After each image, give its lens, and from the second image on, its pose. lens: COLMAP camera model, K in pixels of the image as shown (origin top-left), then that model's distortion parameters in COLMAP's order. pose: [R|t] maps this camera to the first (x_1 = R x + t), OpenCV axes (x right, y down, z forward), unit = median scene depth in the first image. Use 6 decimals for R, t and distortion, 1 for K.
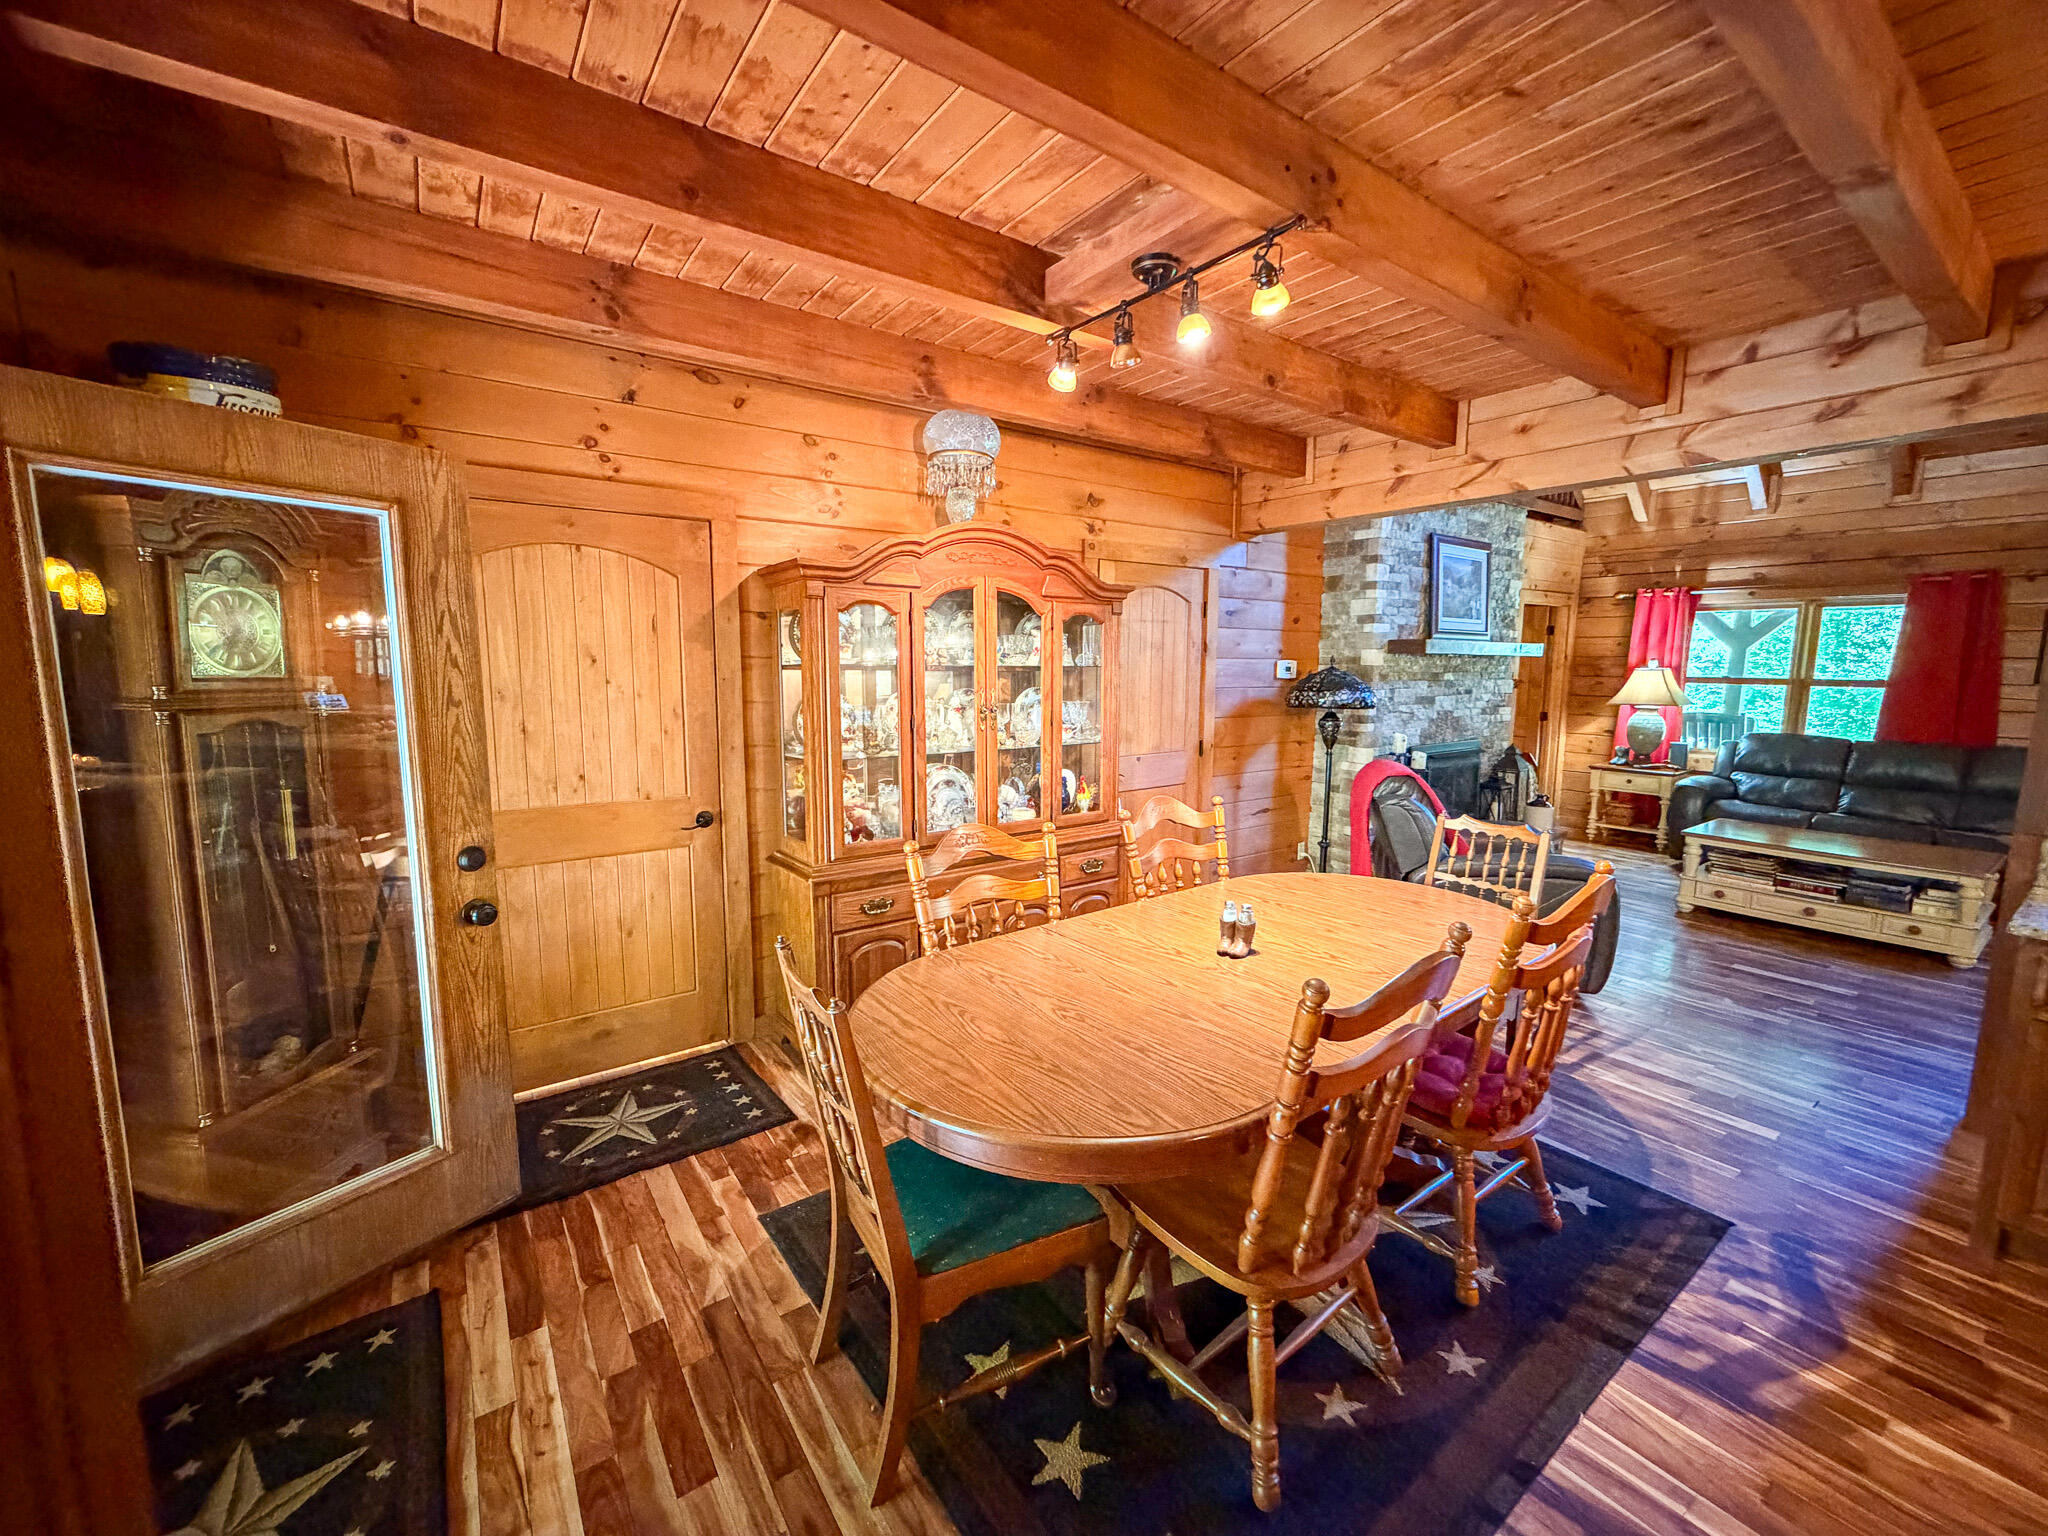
lens RADIAL K [[817.1, 0, 1024.4], [0, 817.1, 764.3], [0, 0, 1]] dist [0.002215, -0.000095]
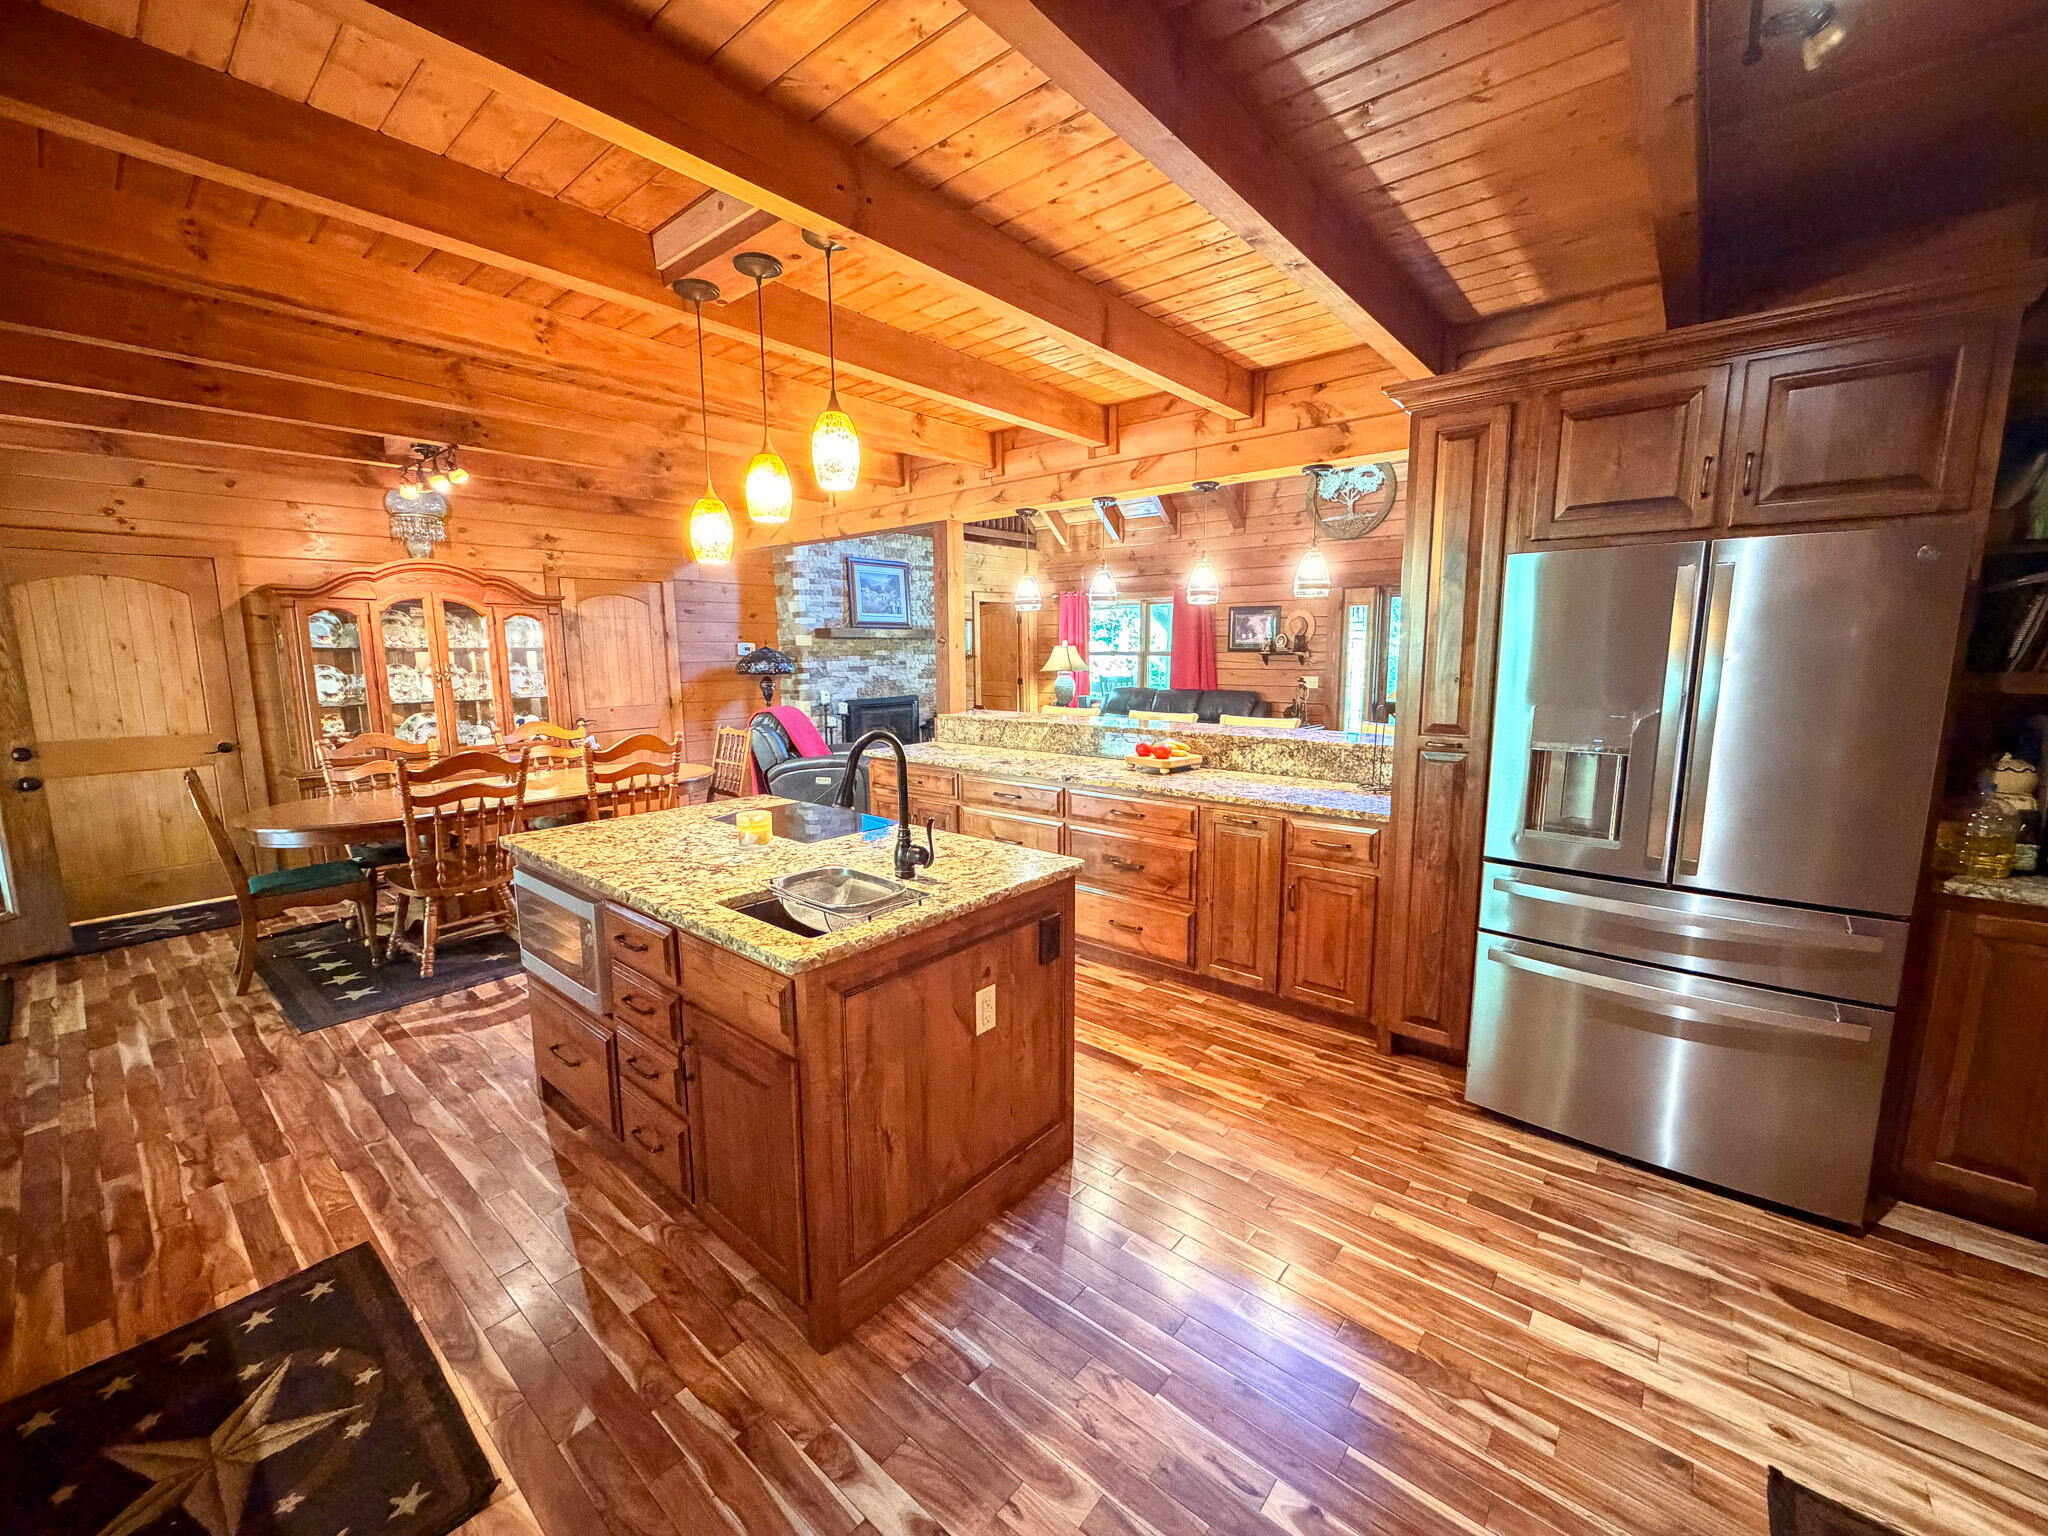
lens RADIAL K [[817.1, 0, 1022.1], [0, 817.1, 764.5], [0, 0, 1]] dist [0.002215, -0.000095]
pose [[0.970157, -0.048296, 0.237618, 0.507739], [0.044638, 0.998788, 0.020757, 0.095291], [-0.238332, -0.009530, 0.971137, -0.630585]]
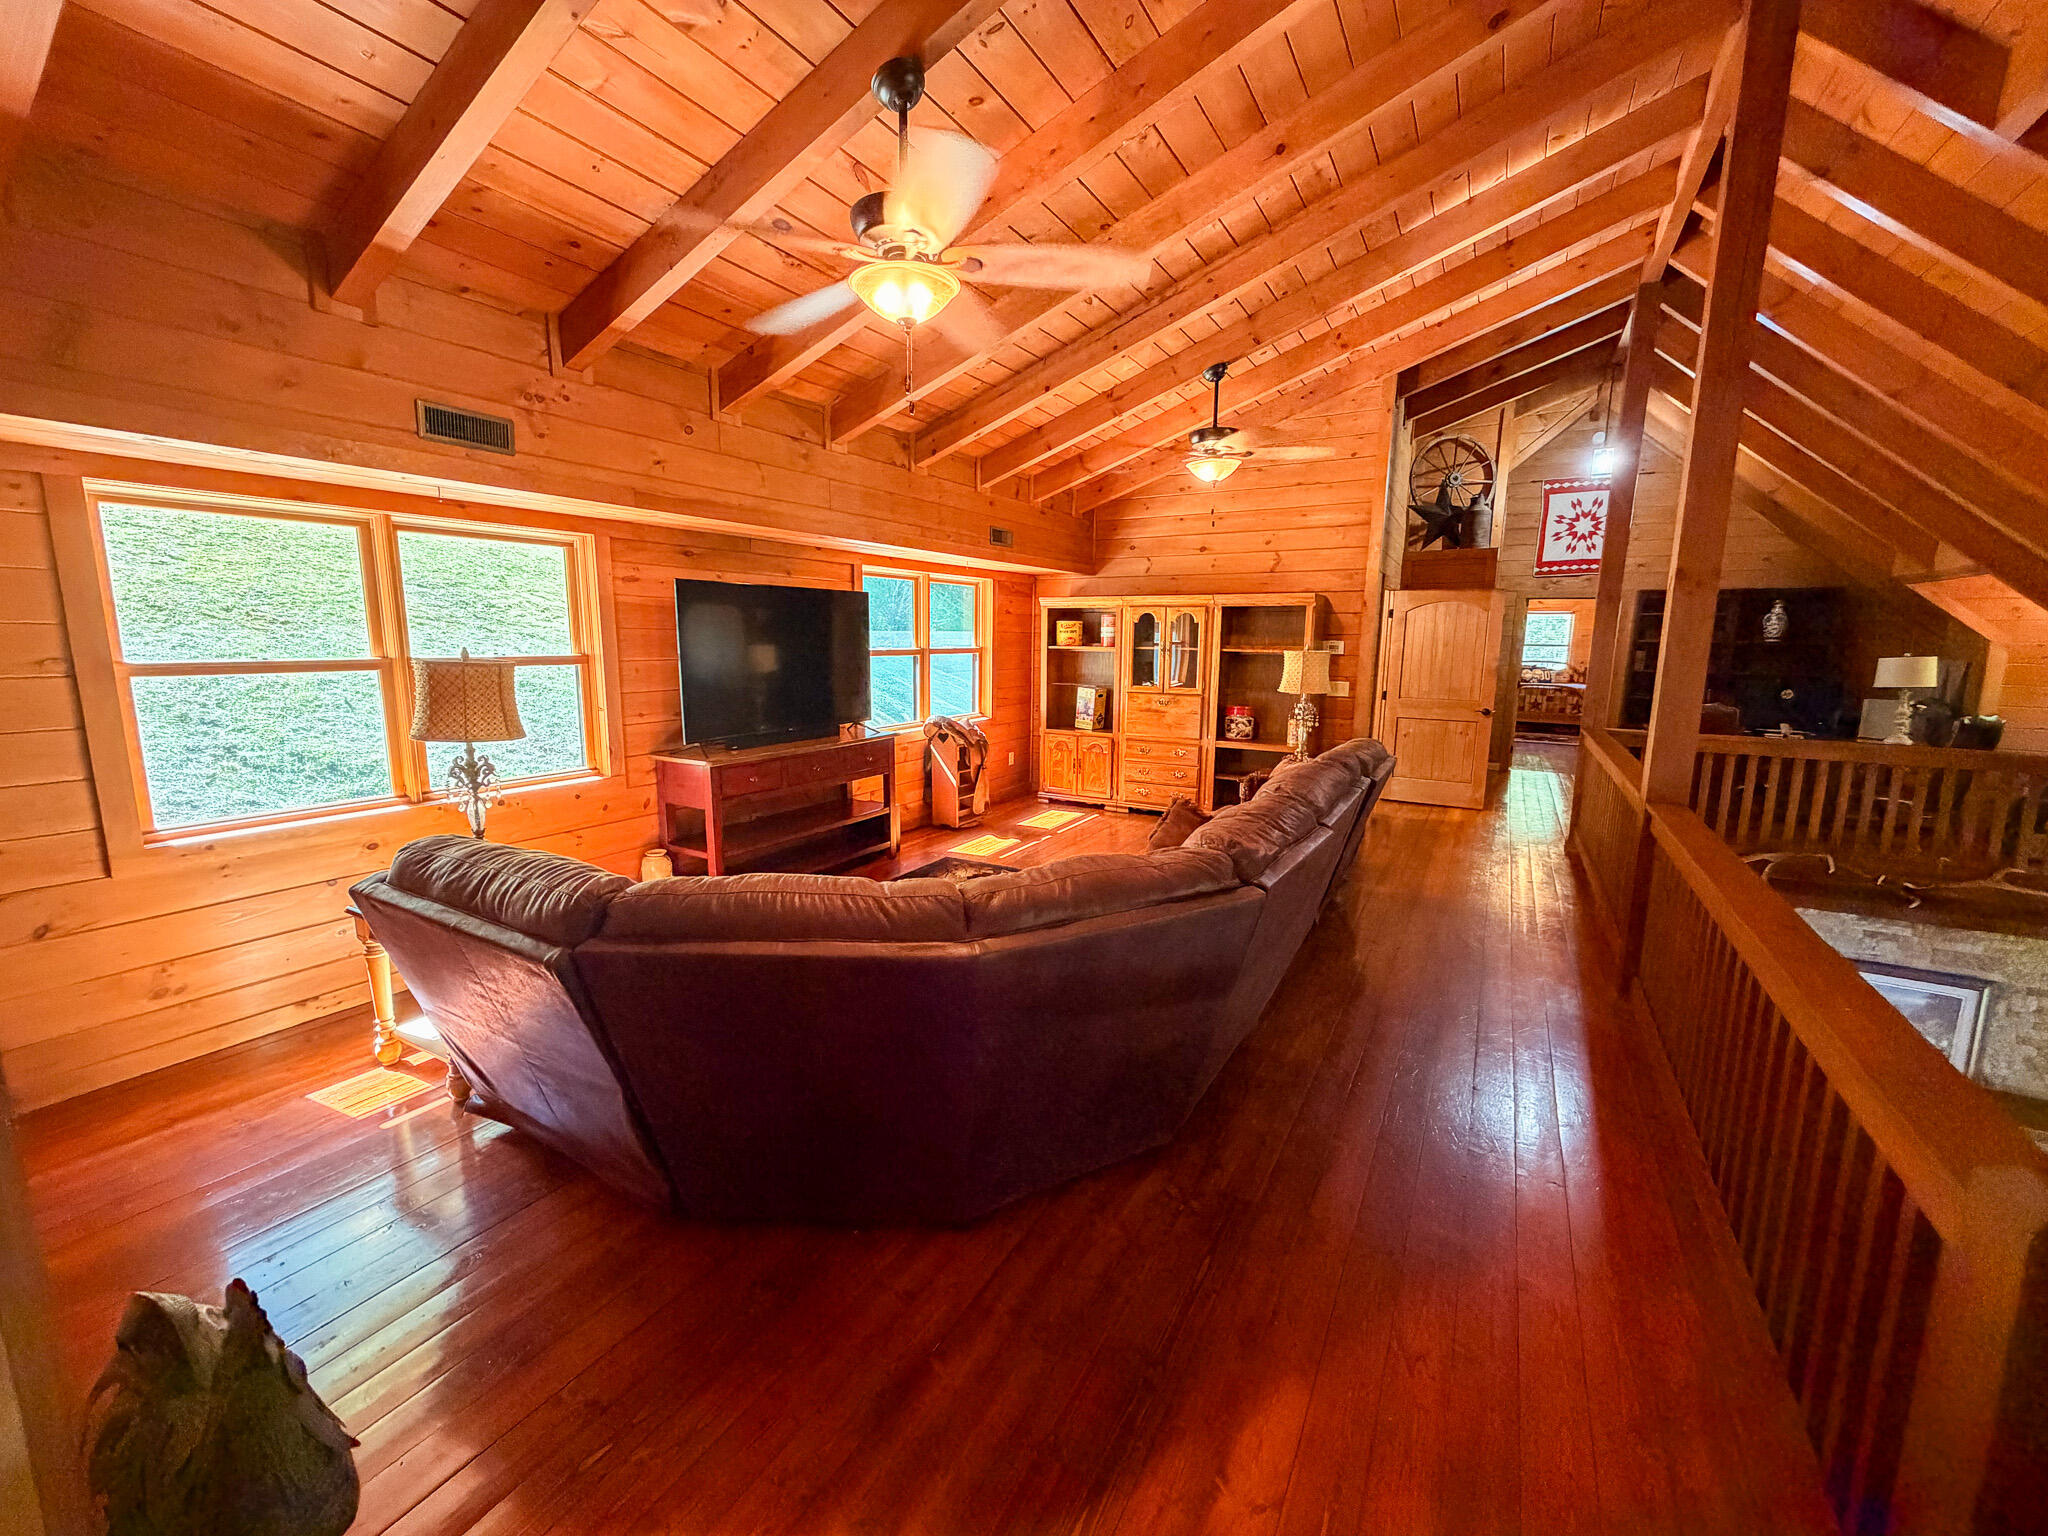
lens RADIAL K [[817.1, 0, 1006.0], [0, 817.1, 765.2], [0, 0, 1]] dist [0.002215, -0.000095]
pose [[0.397948, 0.147175, -0.905526, 1.141449], [-0.123137, 0.986685, 0.106252, -0.579495], [0.909107, 0.069221, 0.410772, -0.400287]]
